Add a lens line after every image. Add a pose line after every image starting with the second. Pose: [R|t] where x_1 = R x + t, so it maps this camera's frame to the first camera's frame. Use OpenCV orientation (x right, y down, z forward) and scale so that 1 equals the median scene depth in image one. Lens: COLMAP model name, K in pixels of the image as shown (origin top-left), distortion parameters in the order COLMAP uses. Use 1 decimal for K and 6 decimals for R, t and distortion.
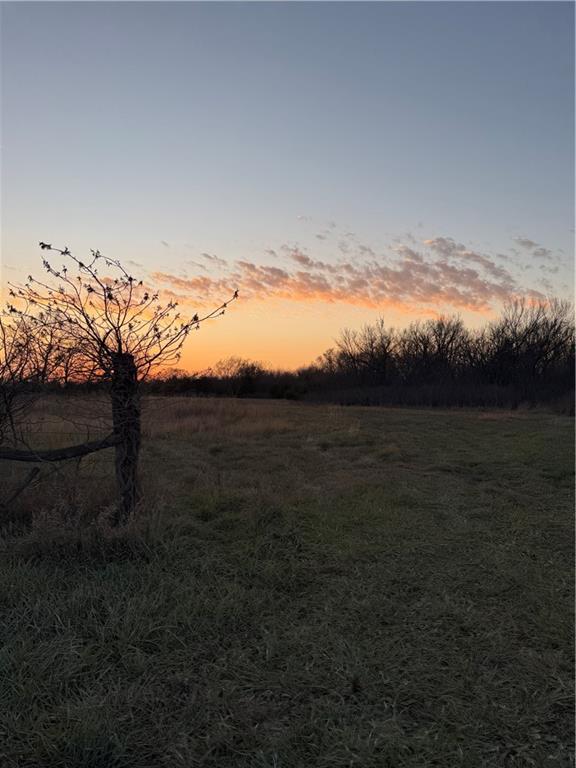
lens RADIAL K [[579.2, 0, 288.0], [0, 579.2, 384.0], [0, 0, 1]] dist [0.087125, -0.085359]
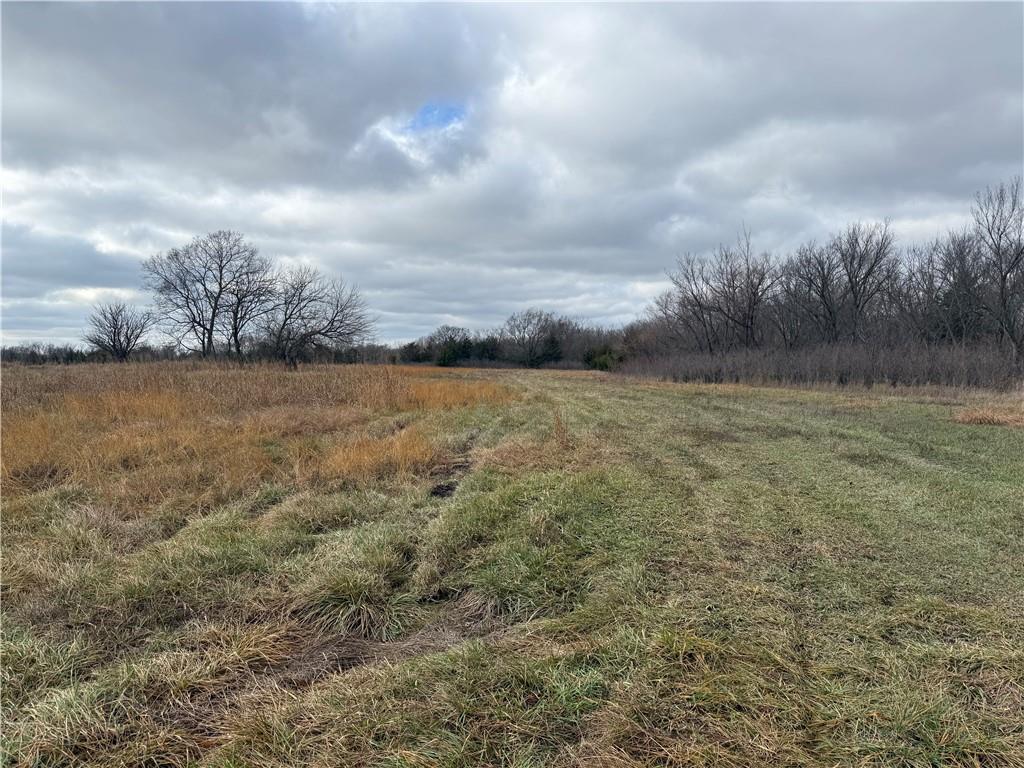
lens RADIAL K [[772.2, 0, 512.0], [0, 772.2, 384.0], [0, 0, 1]] dist [0.087125, -0.085359]
pose [[0.989274, 0.003973, -0.146017, 0.033112], [0.002337, 0.999072, 0.043014, 0.004087], [0.146052, -0.042893, 0.988347, 0.140680]]
